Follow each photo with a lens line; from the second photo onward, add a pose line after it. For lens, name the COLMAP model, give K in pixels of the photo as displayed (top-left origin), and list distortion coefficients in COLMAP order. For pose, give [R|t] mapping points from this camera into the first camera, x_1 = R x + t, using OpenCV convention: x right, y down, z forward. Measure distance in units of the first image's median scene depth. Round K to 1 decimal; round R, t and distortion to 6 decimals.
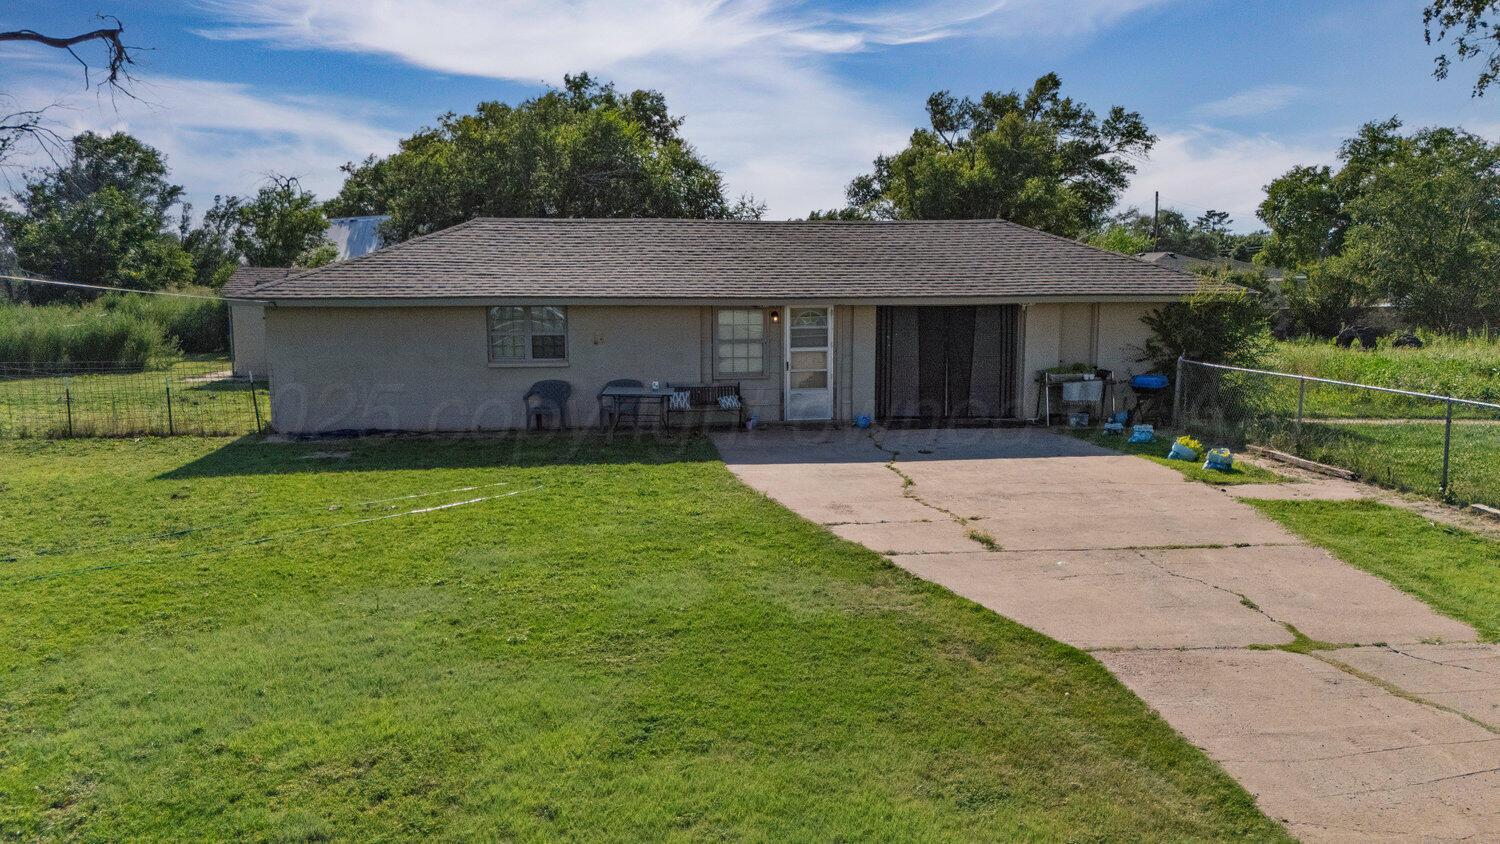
lens RADIAL K [[1116.4, 0, 750.0], [0, 1116.4, 422.0], [0, 0, 1]] dist [0.033147, -0.001887]
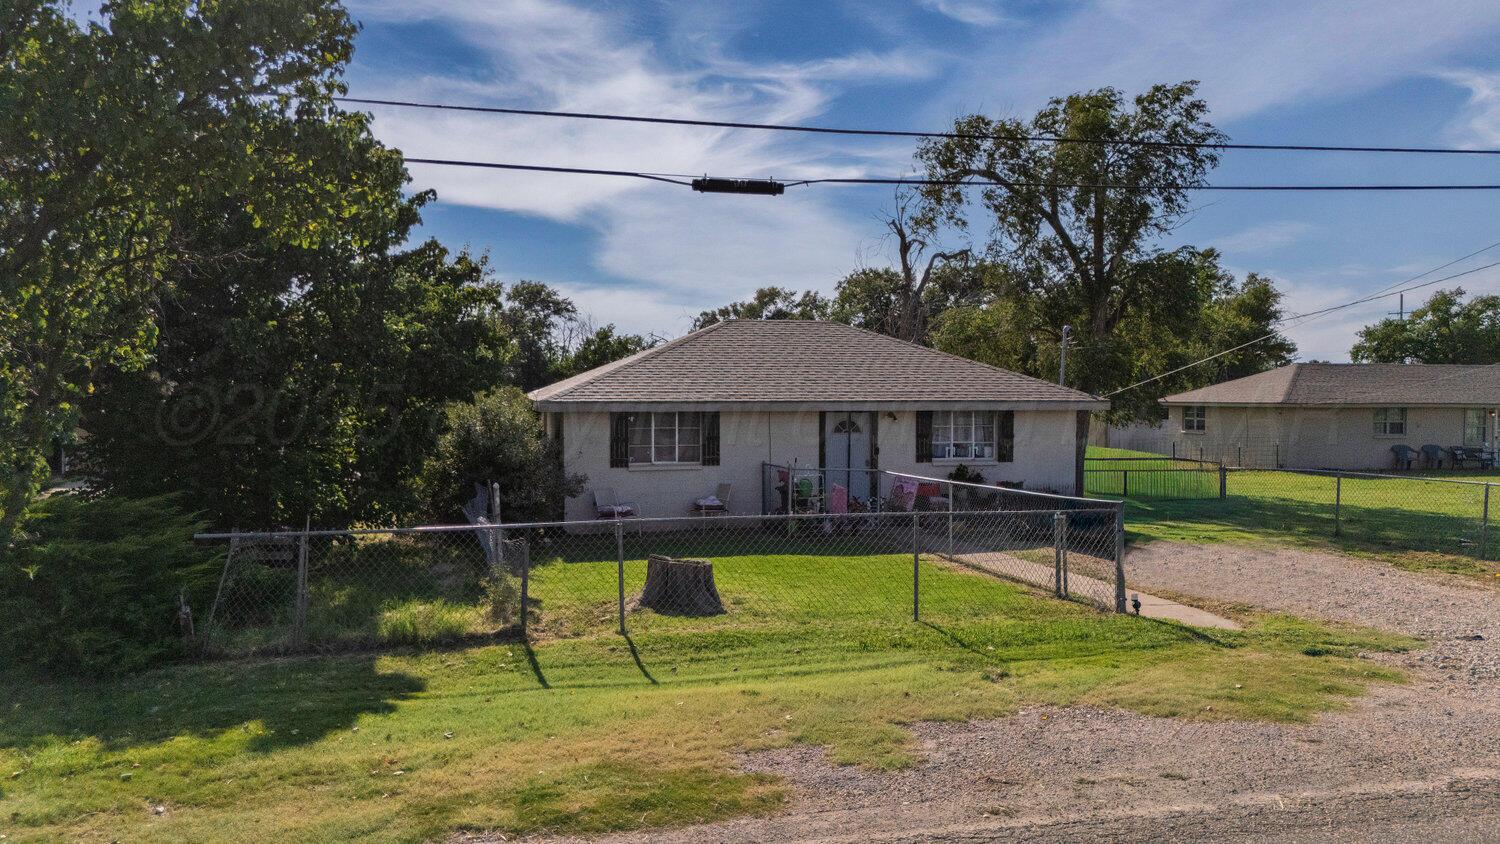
lens RADIAL K [[1118.8, 0, 749.3], [0, 1118.8, 394.0], [0, 0, 1]] dist [0.005406, 0.007795]
pose [[0.992766, 0.006418, 0.119892, -1.516223], [0.009458, 0.991287, -0.131376, 0.121030], [-0.119691, 0.131560, 0.984056, -0.815134]]
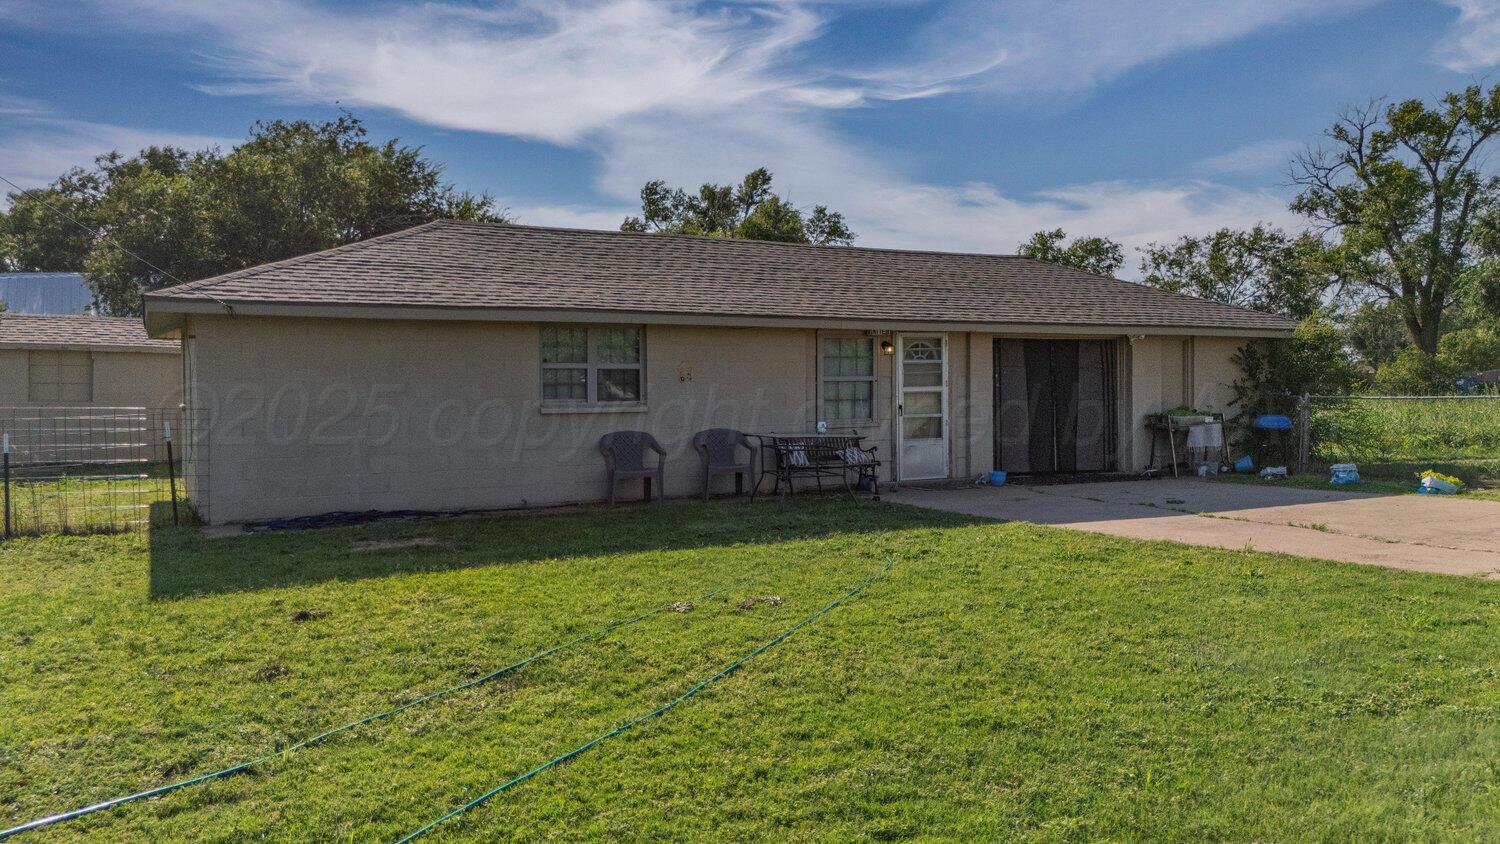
lens RADIAL K [[1118.8, 0, 749.3], [0, 1118.8, 394.0], [0, 0, 1]] dist [0.005406, 0.007795]
pose [[0.936436, -0.006408, 0.350781, -0.338922], [0.050326, 0.991947, -0.116228, 0.024578], [-0.347211, 0.126493, 0.929217, 0.301551]]
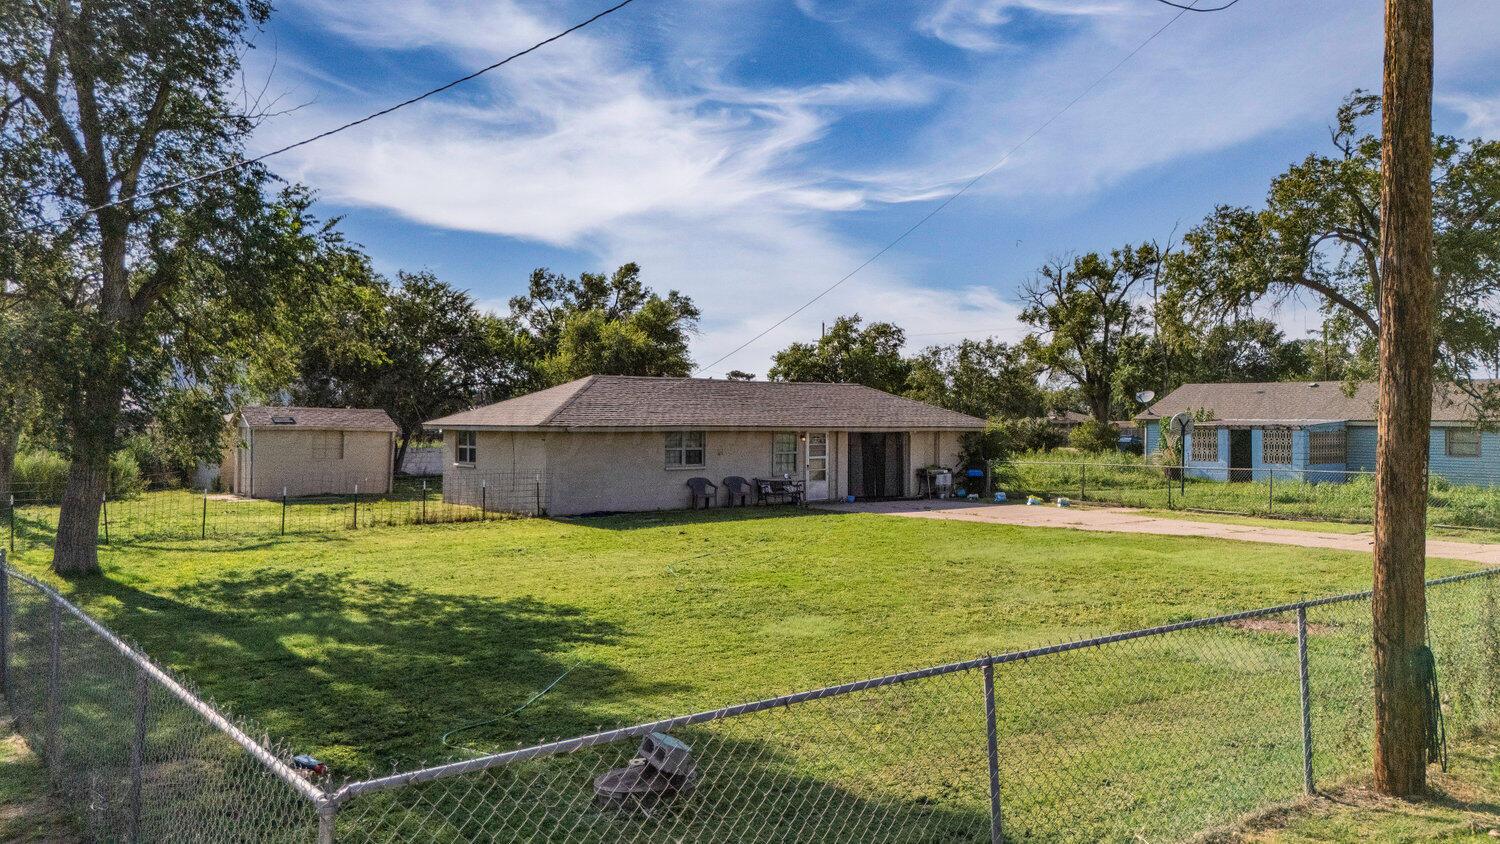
lens RADIAL K [[1116.4, 0, 750.0], [0, 1116.4, 422.0], [0, 0, 1]] dist [0.033147, -0.001887]
pose [[0.855113, 0.007177, 0.518393, -0.911738], [0.060567, 0.991675, -0.113637, 0.068193], [-0.514892, 0.128569, 0.847559, -0.395653]]
